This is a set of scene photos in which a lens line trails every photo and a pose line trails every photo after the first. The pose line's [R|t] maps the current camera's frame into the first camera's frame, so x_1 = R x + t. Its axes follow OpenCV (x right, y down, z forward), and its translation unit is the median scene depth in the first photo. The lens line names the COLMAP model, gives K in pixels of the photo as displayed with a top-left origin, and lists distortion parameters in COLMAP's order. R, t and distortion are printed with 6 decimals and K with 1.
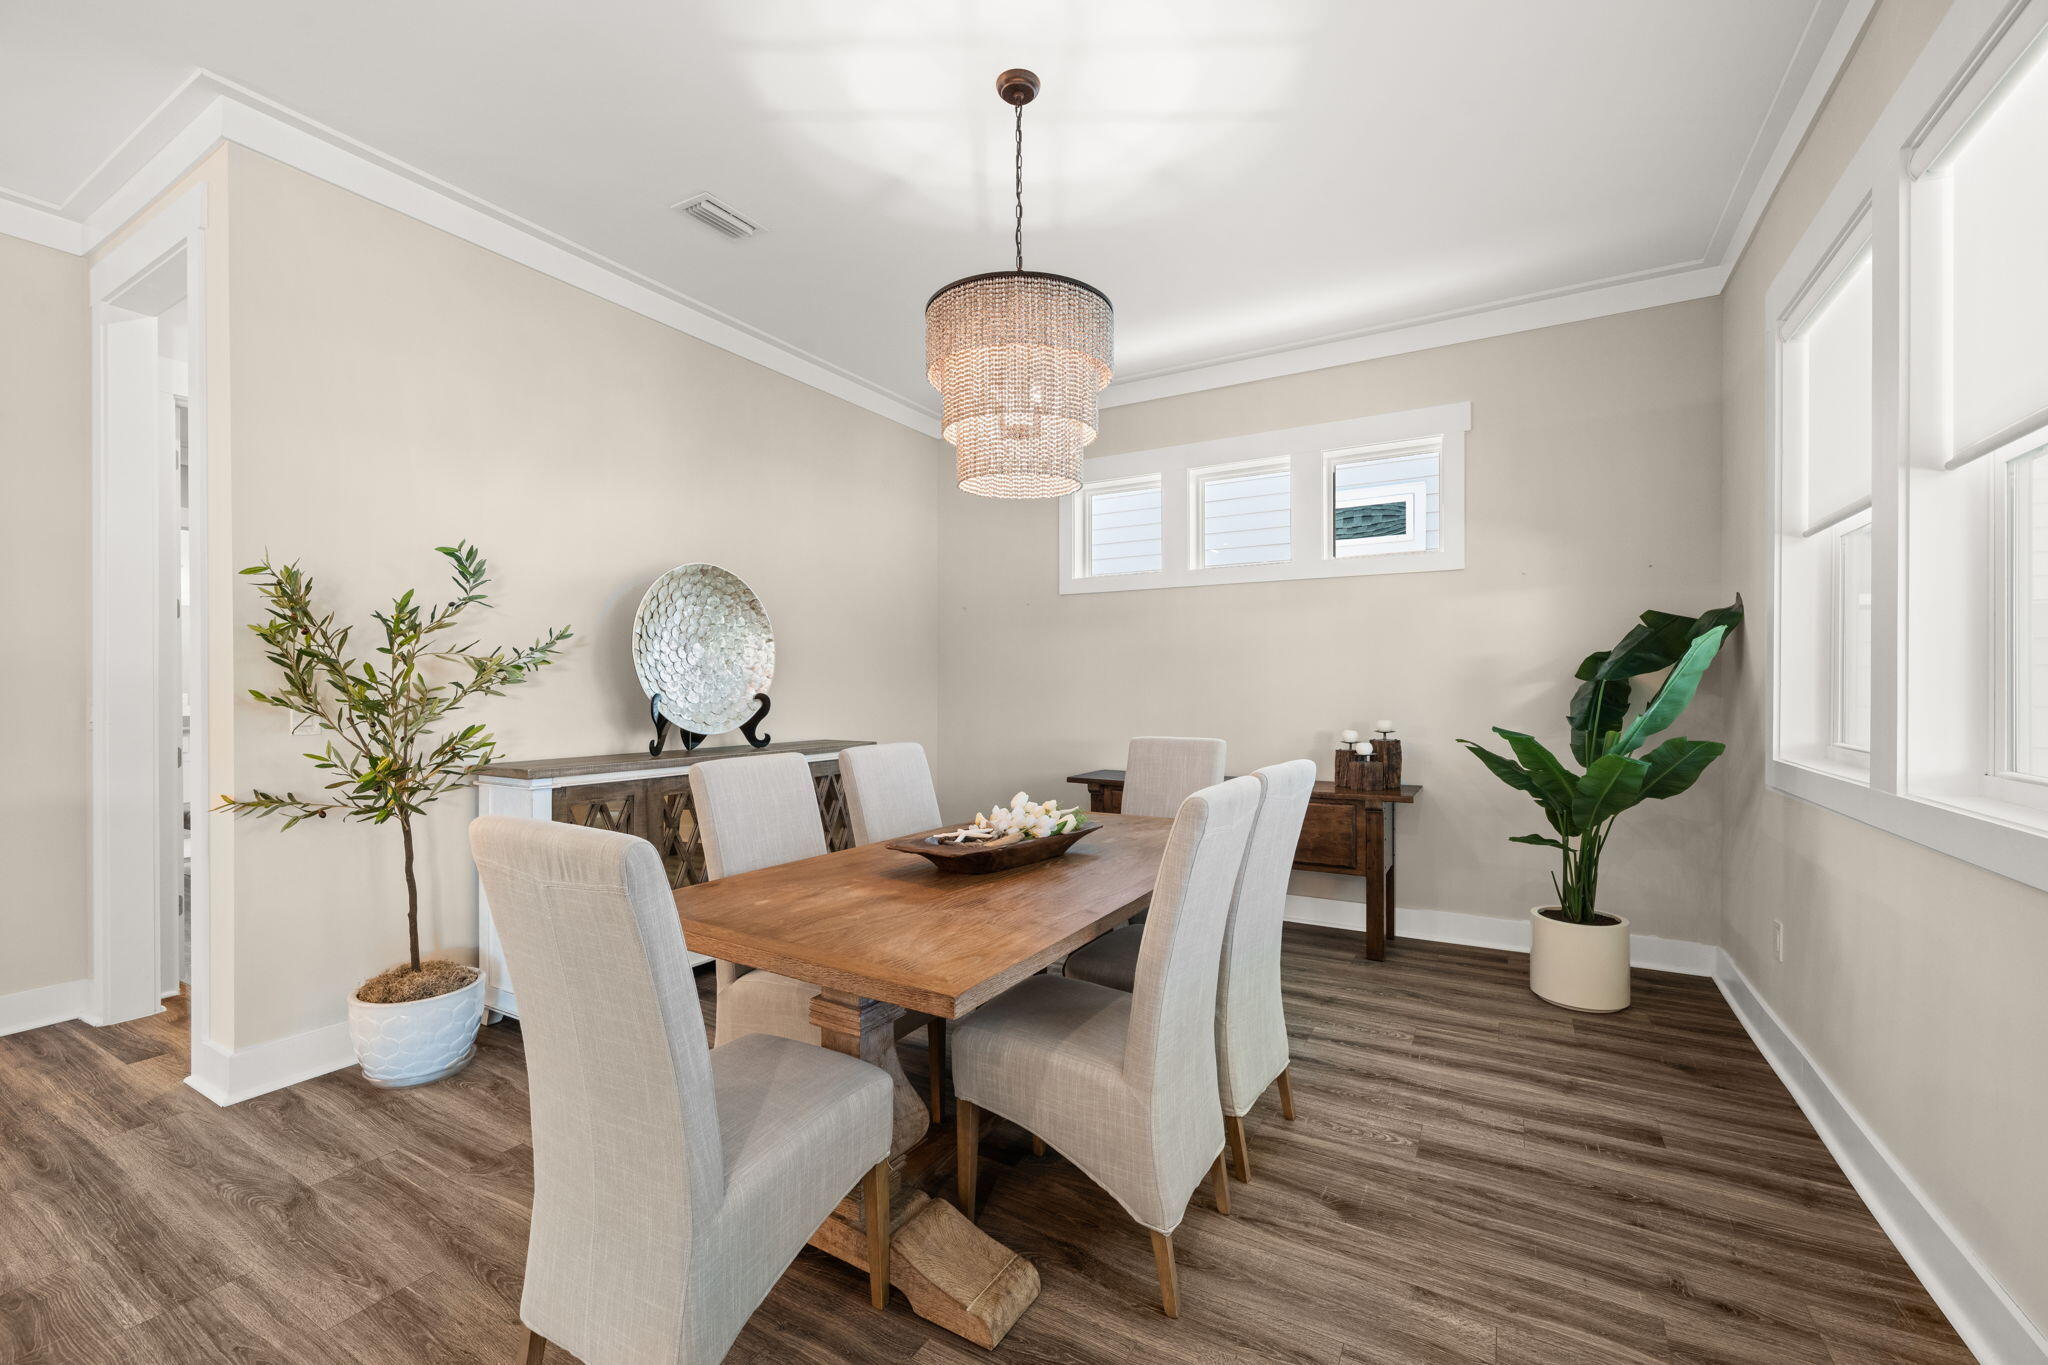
lens RADIAL K [[819.1, 0, 1029.0], [0, 819.1, 682.8], [0, 0, 1]] dist [-0.001089, -0.000050]
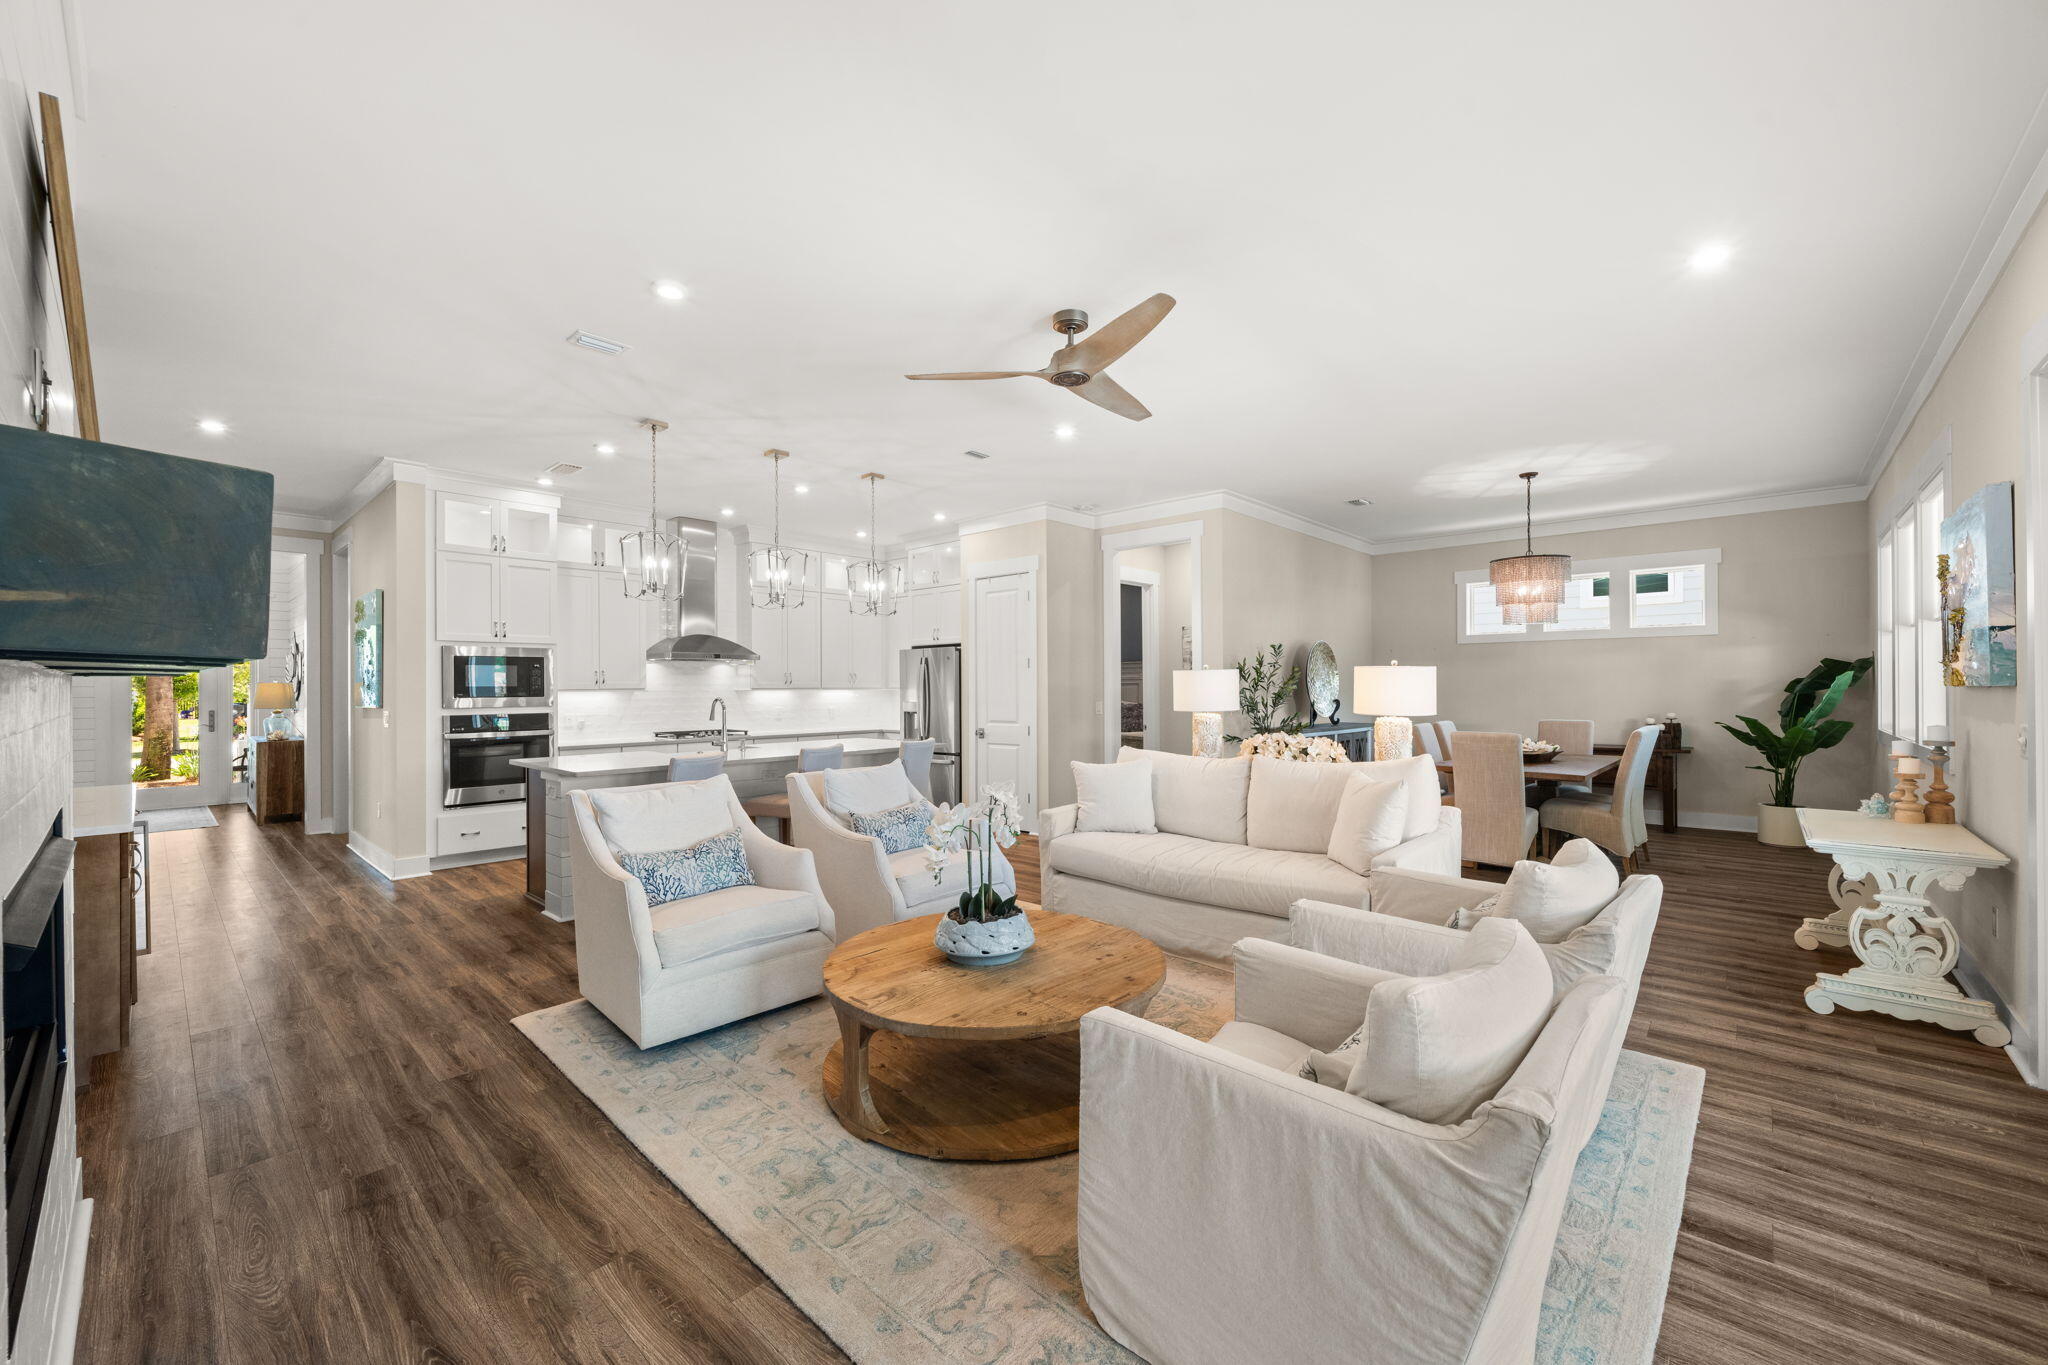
lens RADIAL K [[819.1, 0, 1025.5], [0, 819.1, 681.5], [0, 0, 1]] dist [-0.001089, -0.000050]
pose [[0.979900, -0.005204, -0.199422, -0.799307], [0.004817, 0.999985, -0.002426, -0.036637], [0.199432, 0.001417, 0.979911, -1.419077]]
